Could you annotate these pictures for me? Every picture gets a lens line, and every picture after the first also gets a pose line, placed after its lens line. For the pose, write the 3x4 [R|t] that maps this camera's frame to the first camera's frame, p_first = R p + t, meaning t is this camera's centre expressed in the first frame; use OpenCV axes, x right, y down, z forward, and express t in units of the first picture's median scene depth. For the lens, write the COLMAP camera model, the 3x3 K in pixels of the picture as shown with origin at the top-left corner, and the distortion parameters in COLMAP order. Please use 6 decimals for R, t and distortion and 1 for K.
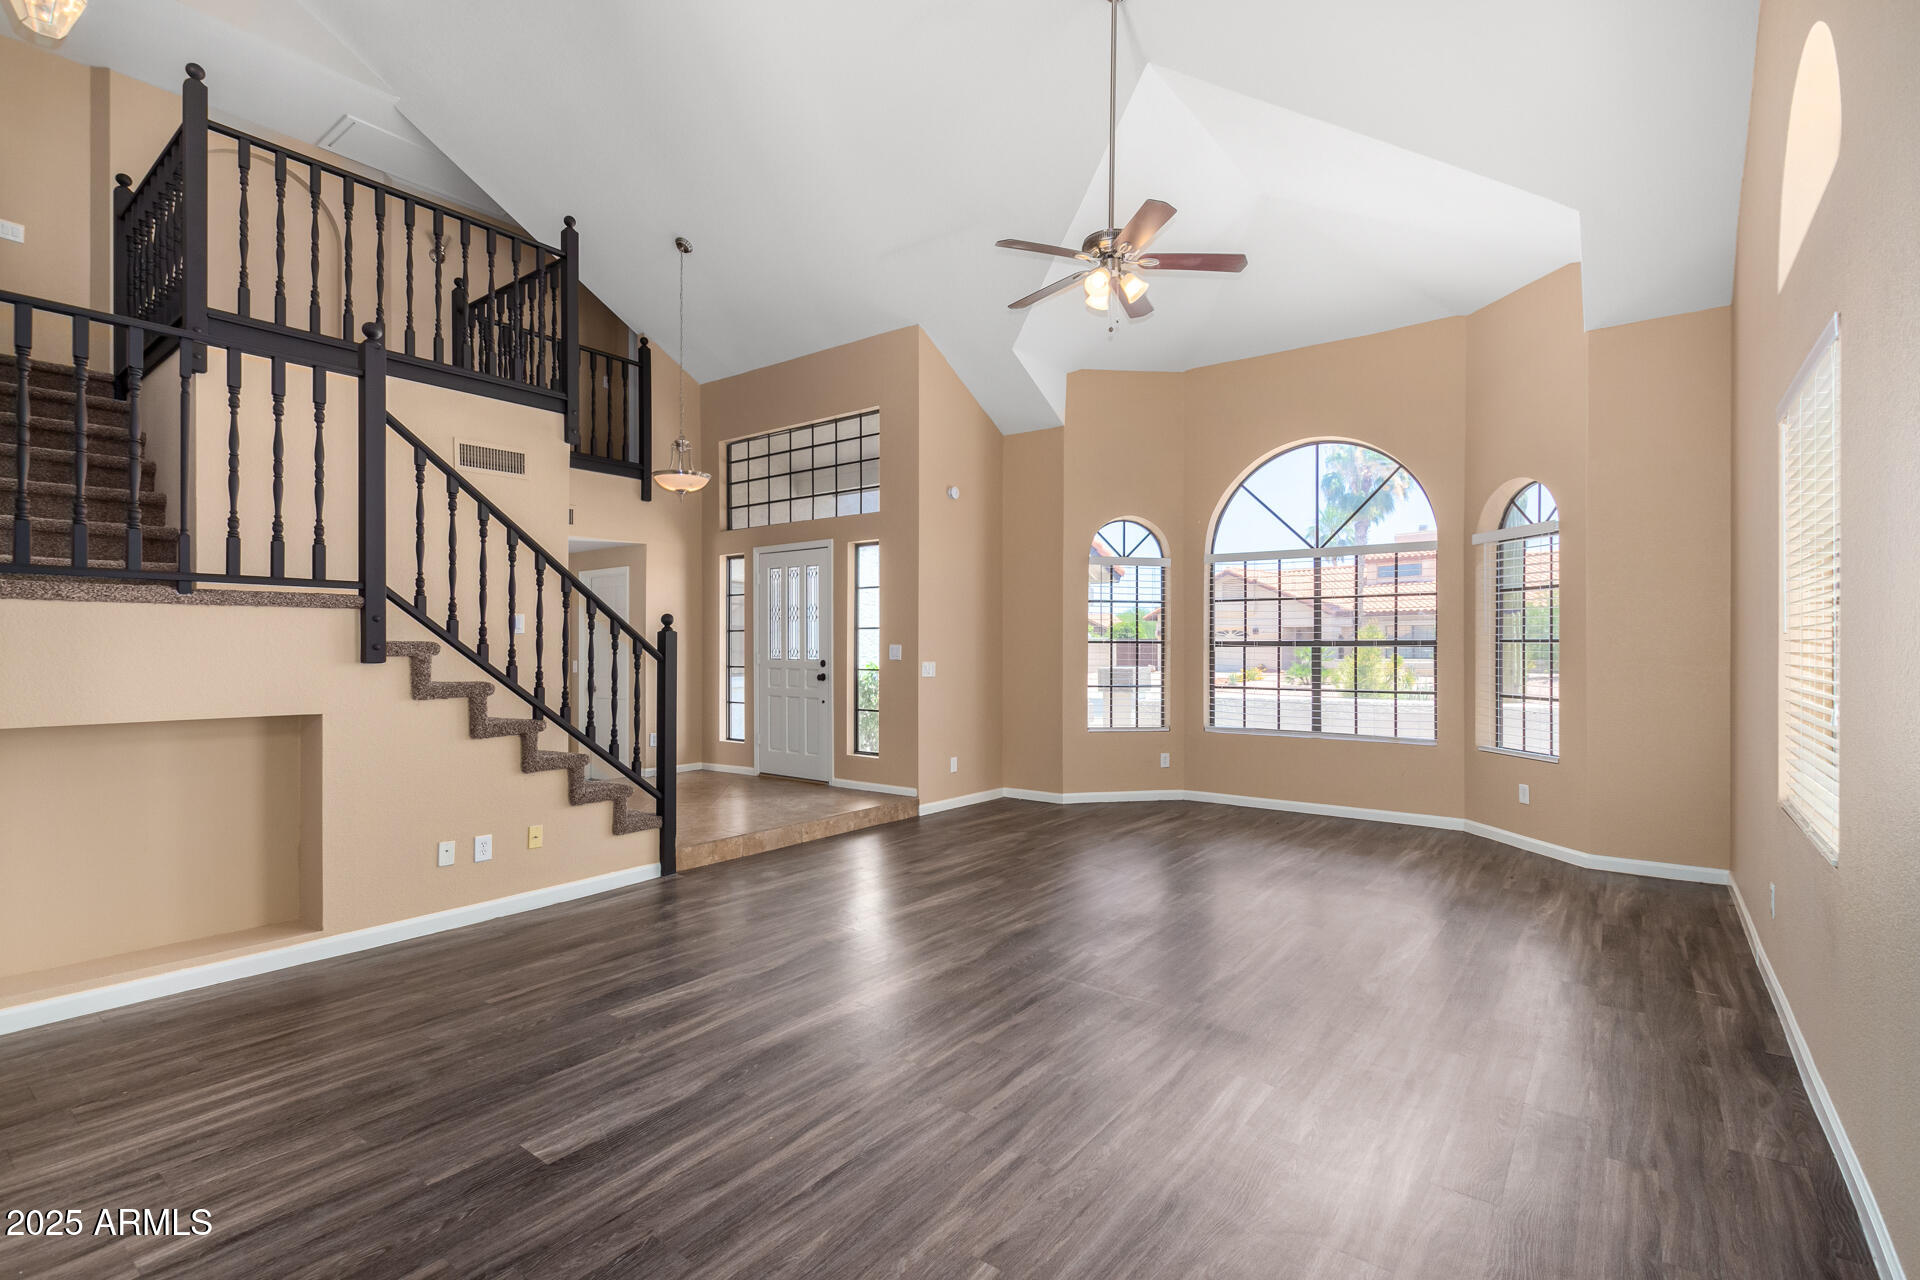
lens RADIAL K [[880.4, 0, 963.2], [0, 880.4, 647.8], [0, 0, 1]] dist [0.003357, 0.001012]
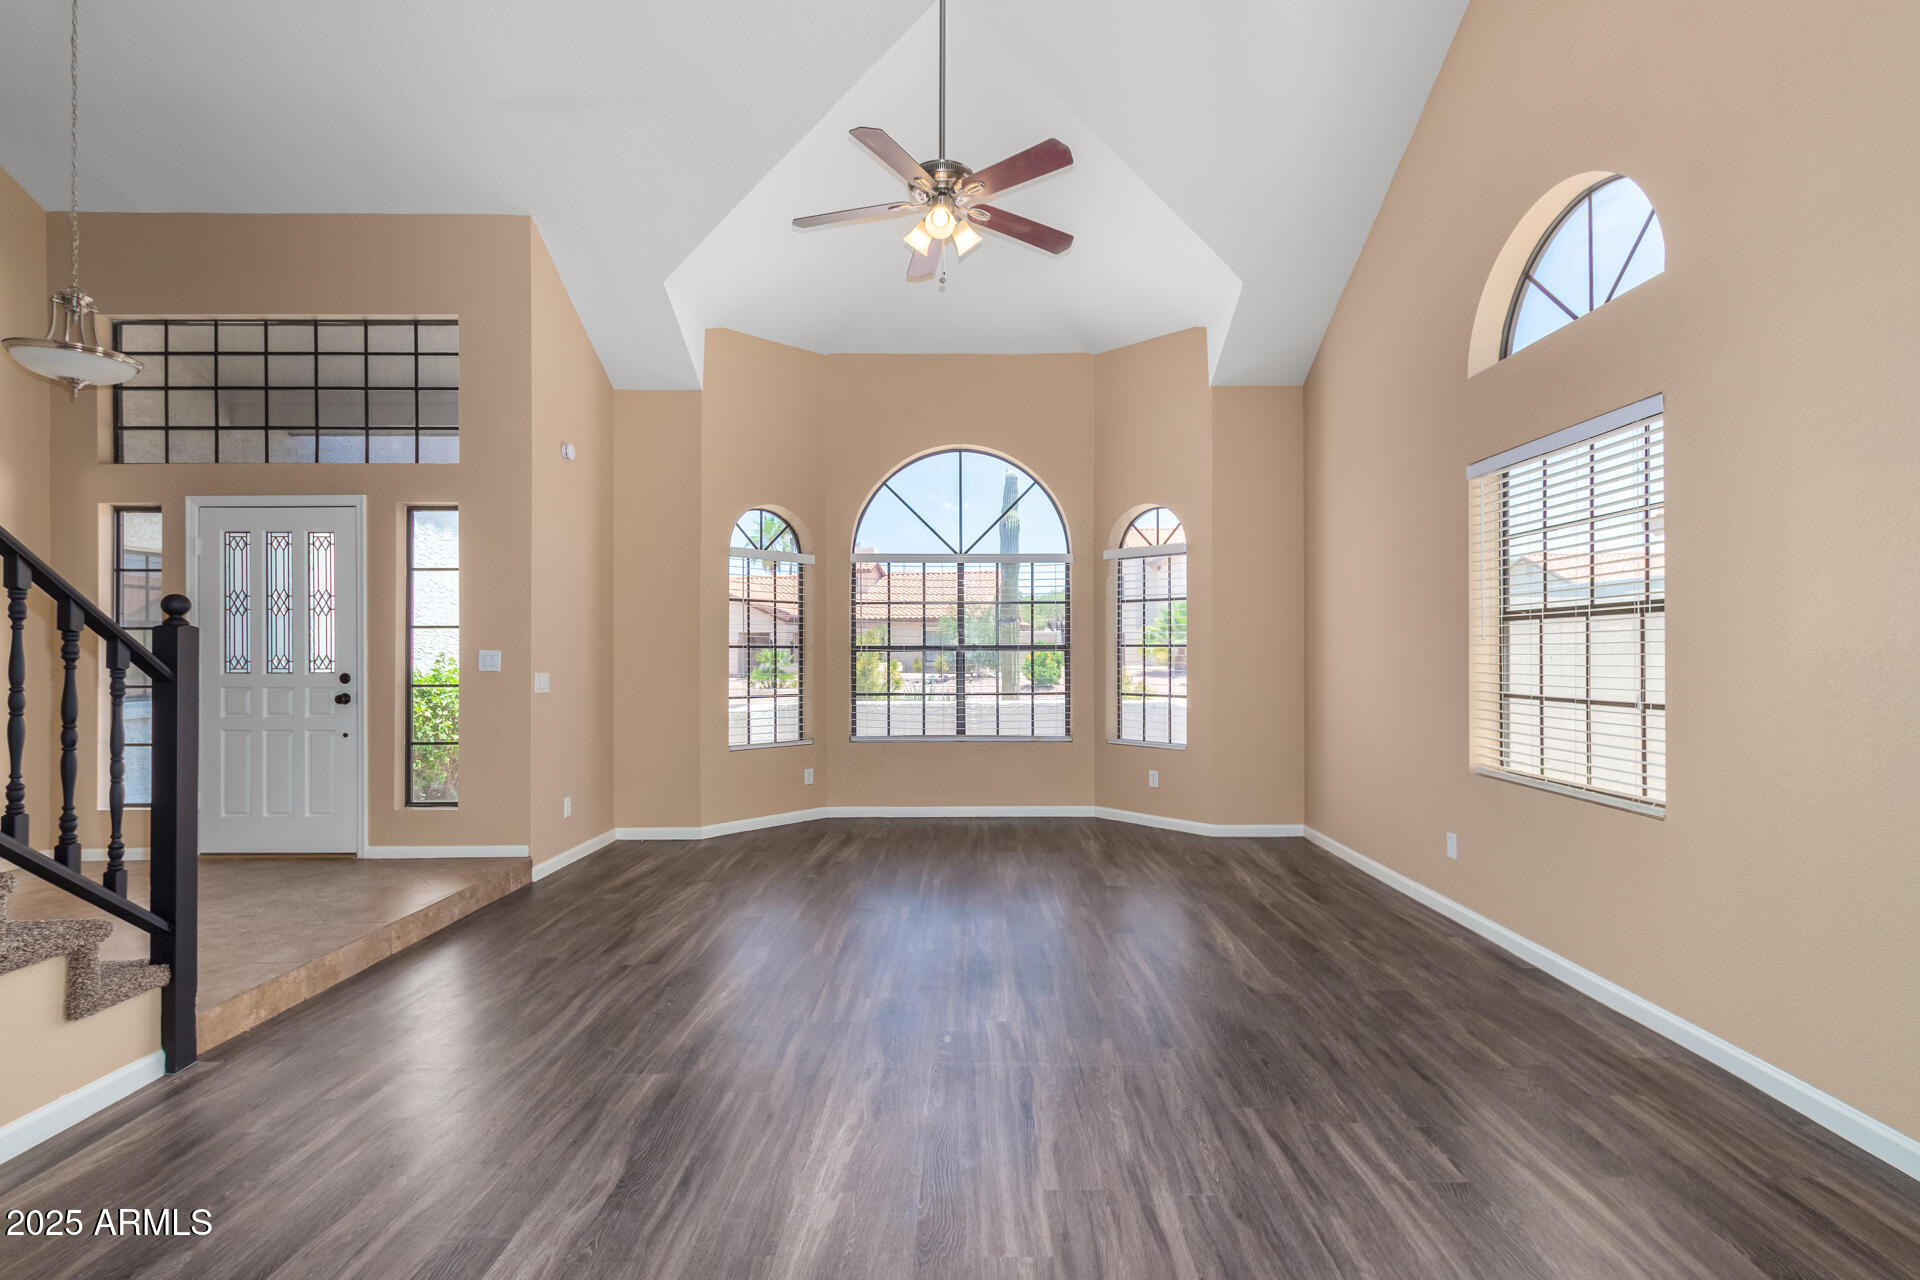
lens RADIAL K [[880.4, 0, 963.2], [0, 880.4, 647.8], [0, 0, 1]] dist [0.003357, 0.001012]
pose [[0.797214, -0.000823, 0.603696, -0.205765], [0.004081, 0.999984, -0.004025, -0.001034], [-0.603683, 0.005672, 0.797204, 0.191245]]
